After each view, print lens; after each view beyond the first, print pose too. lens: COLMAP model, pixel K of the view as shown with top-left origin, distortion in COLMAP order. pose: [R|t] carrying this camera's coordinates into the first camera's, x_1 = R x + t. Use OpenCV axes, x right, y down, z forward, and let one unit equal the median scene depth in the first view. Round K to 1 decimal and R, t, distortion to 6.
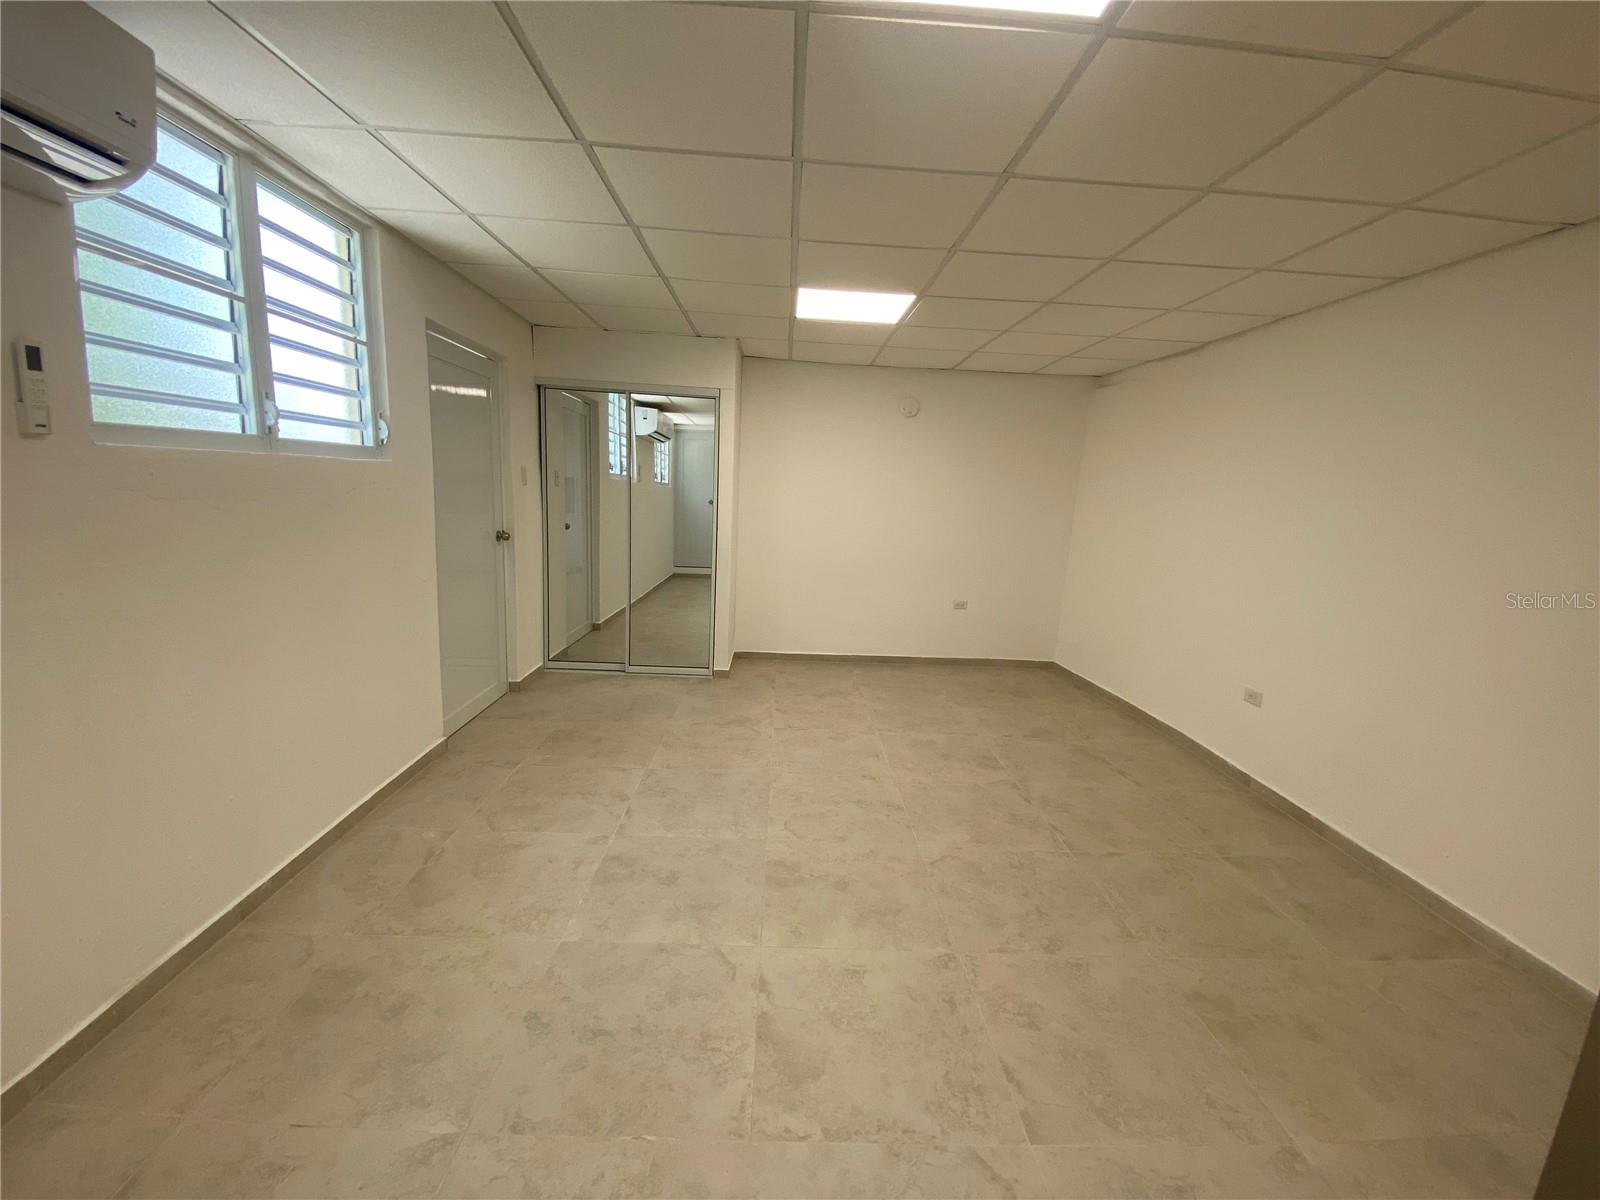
lens RADIAL K [[645.2, 0, 802.6], [0, 645.2, 598.1], [0, 0, 1]] dist [-0.004622, -0.000880]
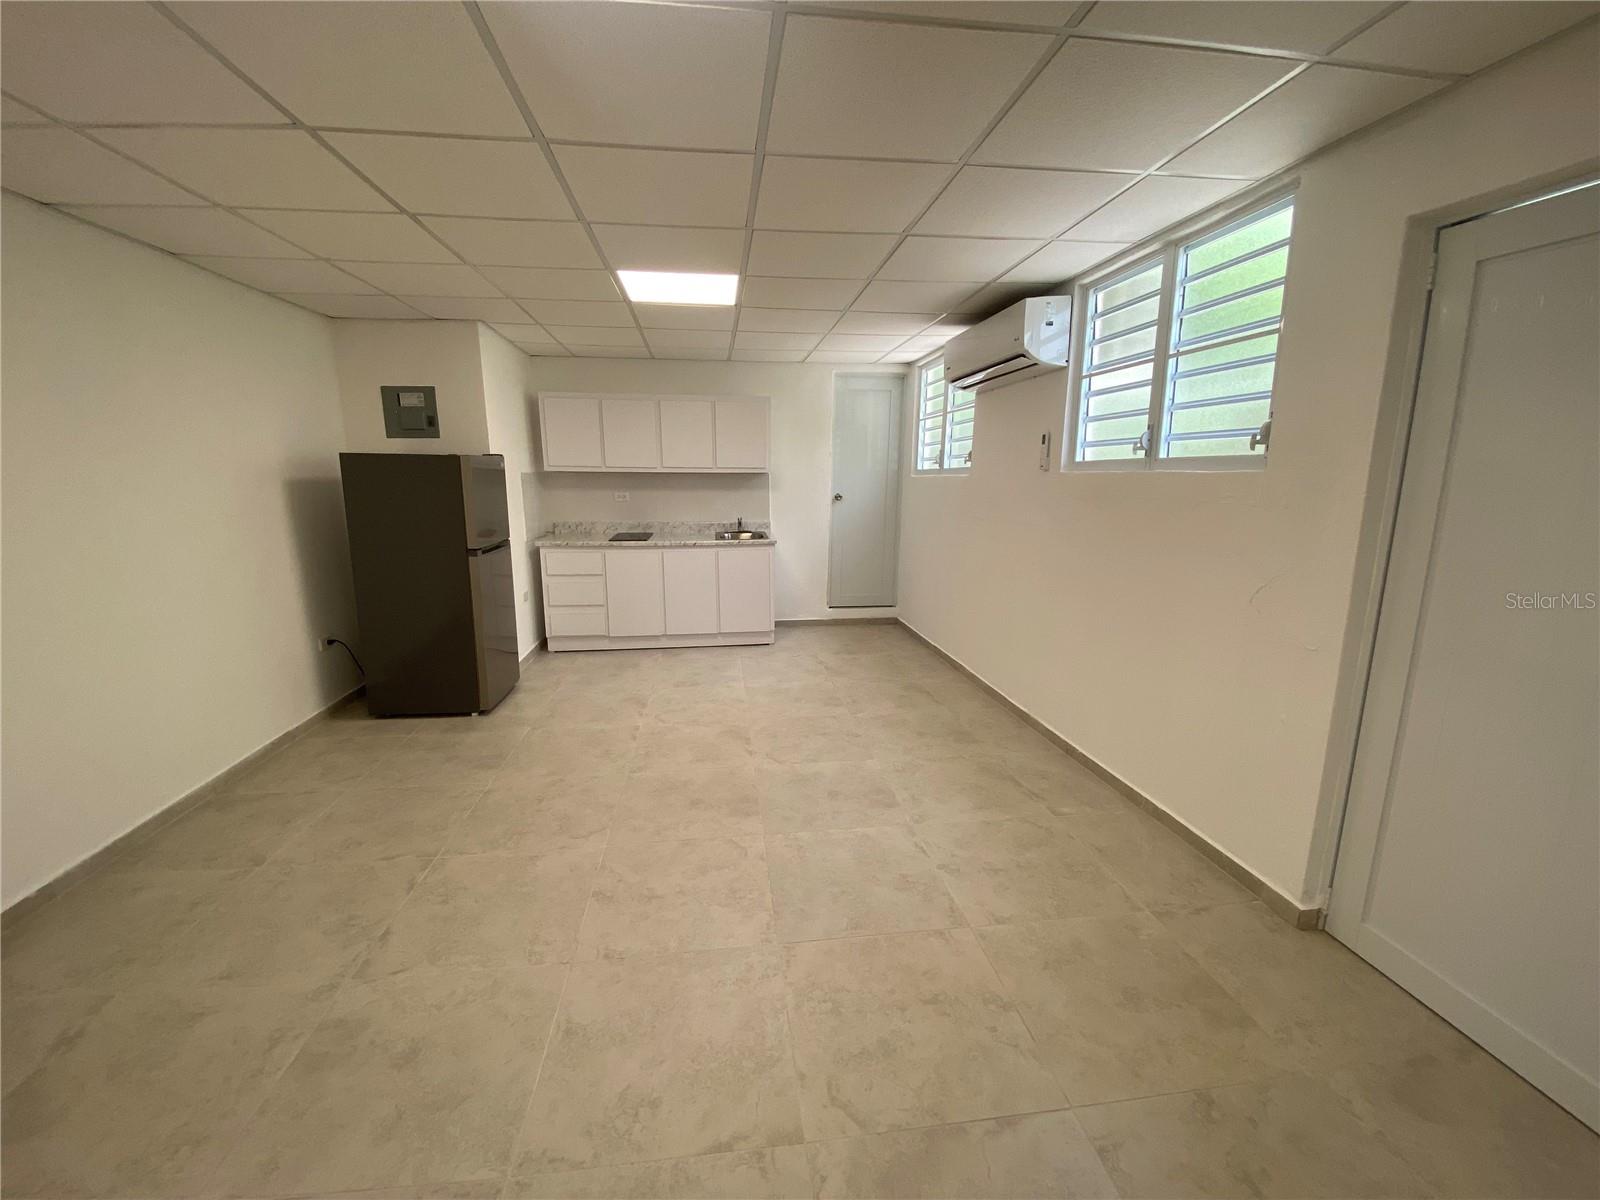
lens RADIAL K [[645.2, 0, 796.2], [0, 645.2, 602.0], [0, 0, 1]] dist [-0.004622, -0.000880]
pose [[-0.993851, -0.029845, -0.106631, 0.011755], [-0.065852, 0.933493, 0.352498, -0.343196], [0.089019, 0.357353, -0.929718, 1.971043]]
